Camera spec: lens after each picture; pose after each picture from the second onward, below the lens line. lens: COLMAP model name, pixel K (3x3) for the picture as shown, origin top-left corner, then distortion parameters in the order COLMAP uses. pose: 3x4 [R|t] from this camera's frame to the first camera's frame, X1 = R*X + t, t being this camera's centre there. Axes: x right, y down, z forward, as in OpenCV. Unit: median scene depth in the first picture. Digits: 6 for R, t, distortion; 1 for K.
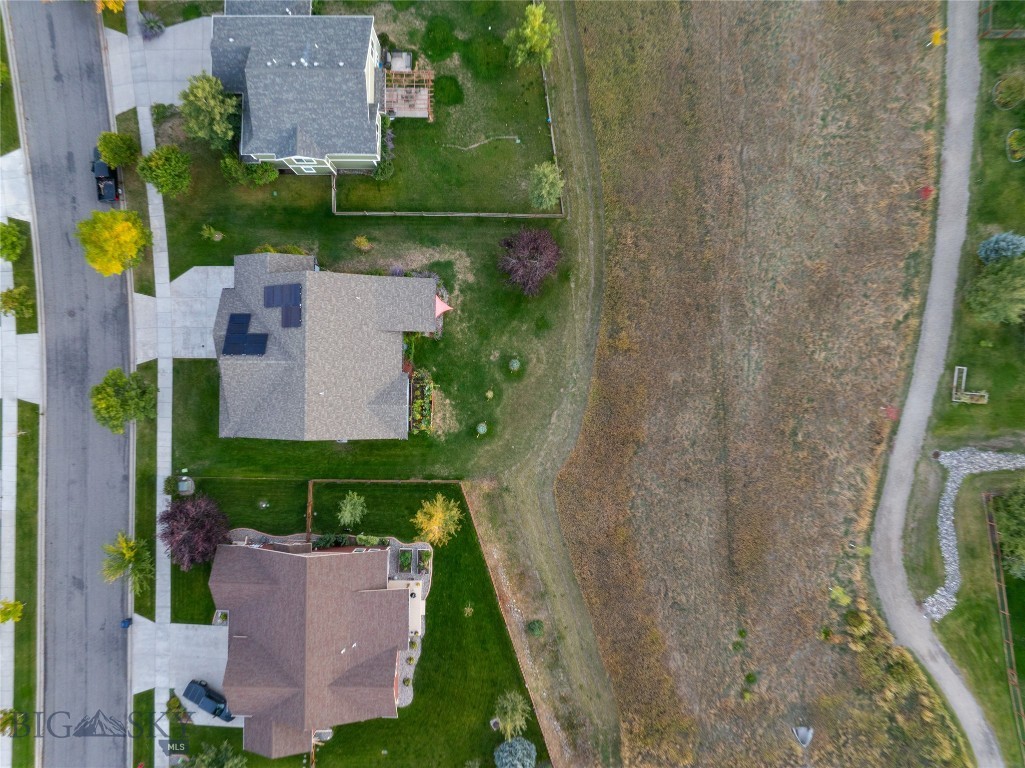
lens RADIAL K [[718.0, 0, 512.5], [0, 718.0, 384.0], [0, 0, 1]] dist [-0.041096, -0.004455]
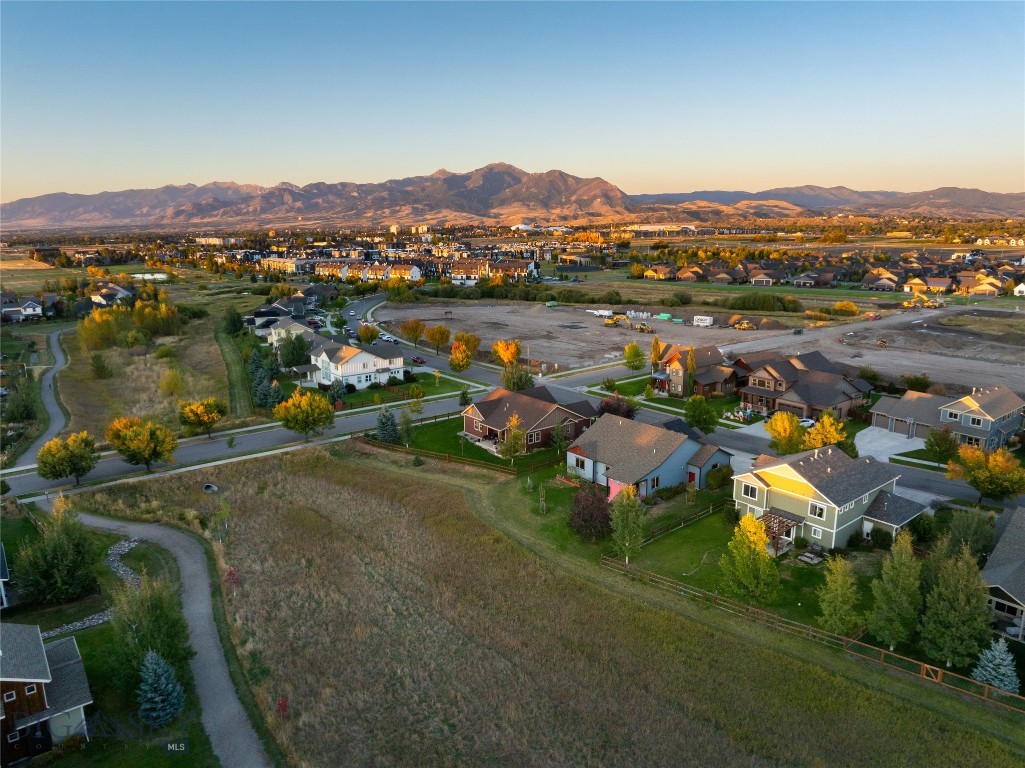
lens RADIAL K [[718.0, 0, 512.5], [0, 718.0, 384.0], [0, 0, 1]] dist [-0.041096, -0.004455]
pose [[-0.771664, 0.140991, -0.620206, 0.811258], [-0.636027, -0.168344, 0.753080, -0.924594], [0.001769, 0.975593, 0.219580, 0.504297]]
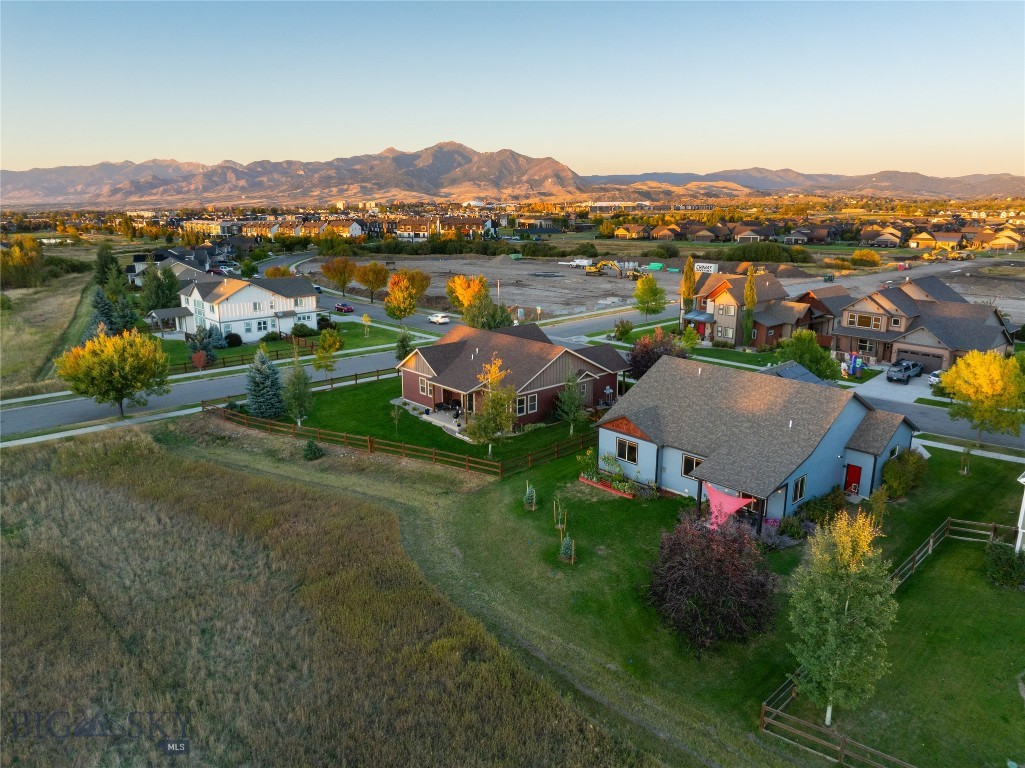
lens RADIAL K [[718.0, 0, 512.5], [0, 718.0, 384.0], [0, 0, 1]] dist [-0.041096, -0.004455]
pose [[-0.727492, 0.163859, -0.666263, 0.401903], [-0.686100, -0.180484, 0.704764, -0.383340], [-0.004768, 0.969833, 0.243724, 0.729569]]
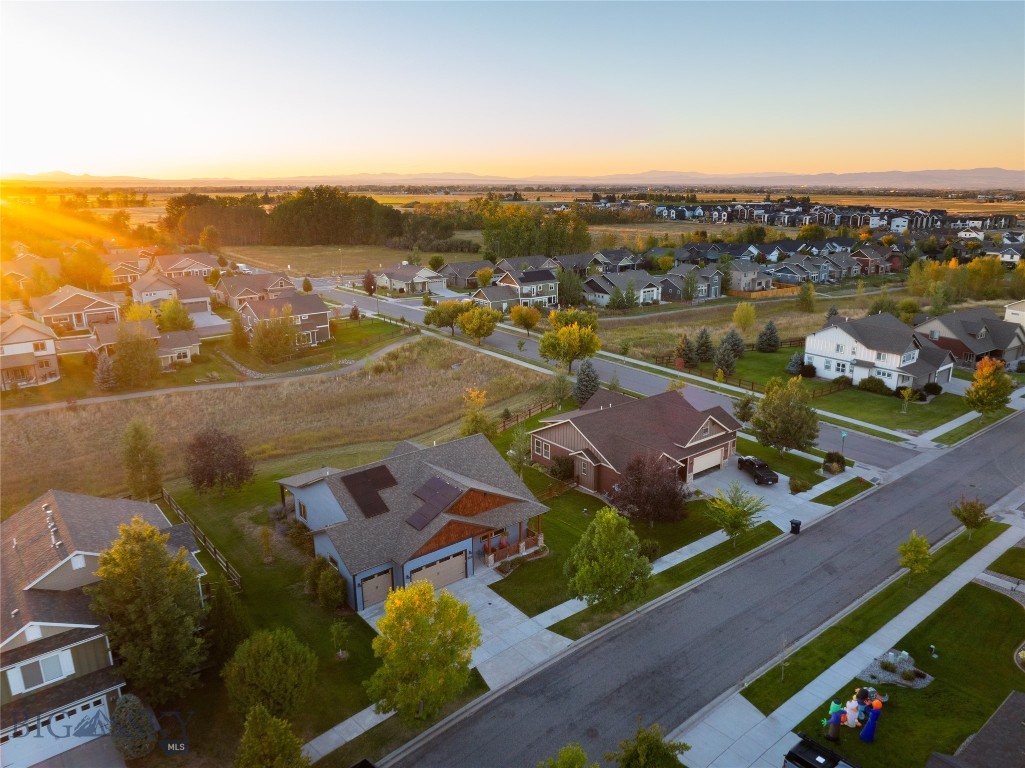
lens RADIAL K [[718.0, 0, 512.5], [0, 718.0, 384.0], [0, 0, 1]] dist [-0.041096, -0.004455]
pose [[-0.634825, -0.221441, 0.740244, -0.933878], [0.772647, -0.177220, 0.609598, -0.436731], [-0.003804, 0.958935, 0.283599, 0.579038]]
